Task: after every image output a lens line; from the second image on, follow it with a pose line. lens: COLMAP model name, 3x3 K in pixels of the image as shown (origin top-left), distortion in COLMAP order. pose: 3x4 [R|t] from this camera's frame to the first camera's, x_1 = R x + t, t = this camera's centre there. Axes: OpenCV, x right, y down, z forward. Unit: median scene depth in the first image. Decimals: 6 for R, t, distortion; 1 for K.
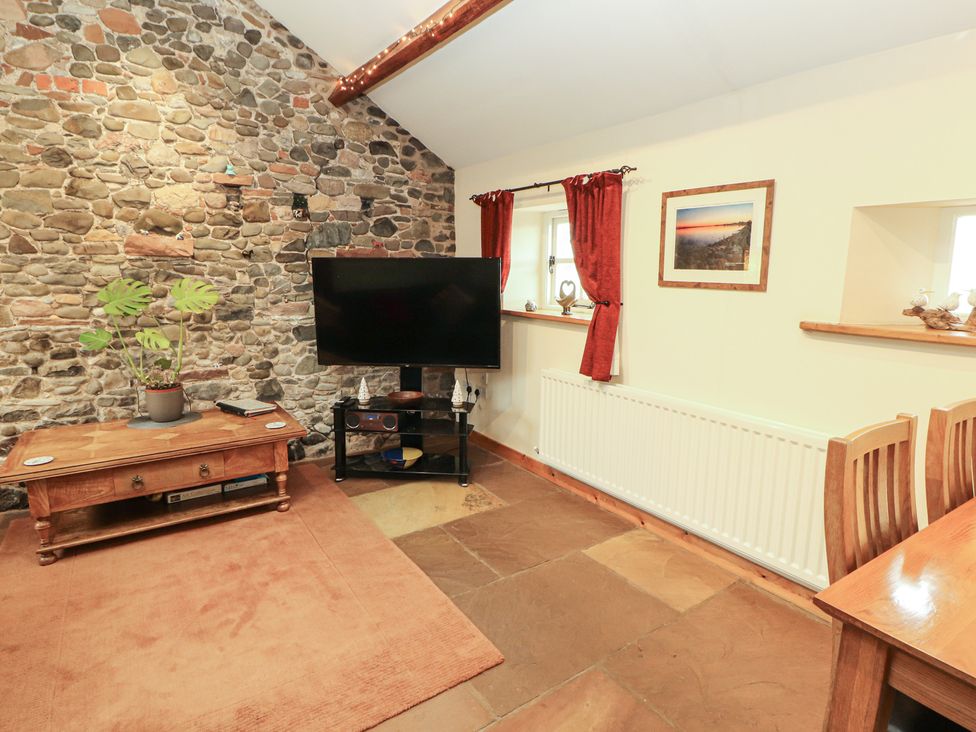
lens RADIAL K [[537.9, 0, 485.7], [0, 537.9, 353.7], [0, 0, 1]] dist [-0.001202, -0.014999]
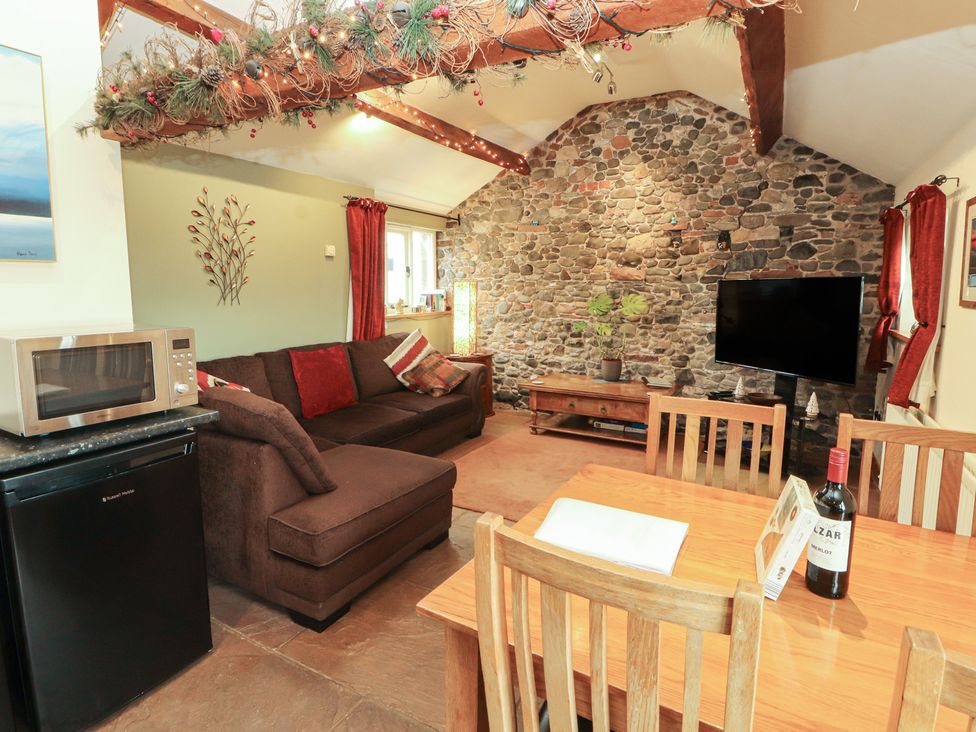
lens RADIAL K [[537.9, 0, 485.7], [0, 537.9, 353.7], [0, 0, 1]] dist [-0.001202, -0.014999]
pose [[0.422419, 0.107466, -0.900008, 0.641896], [-0.141400, 0.988603, 0.051678, 0.011695], [0.895304, 0.105431, 0.432800, -0.048831]]
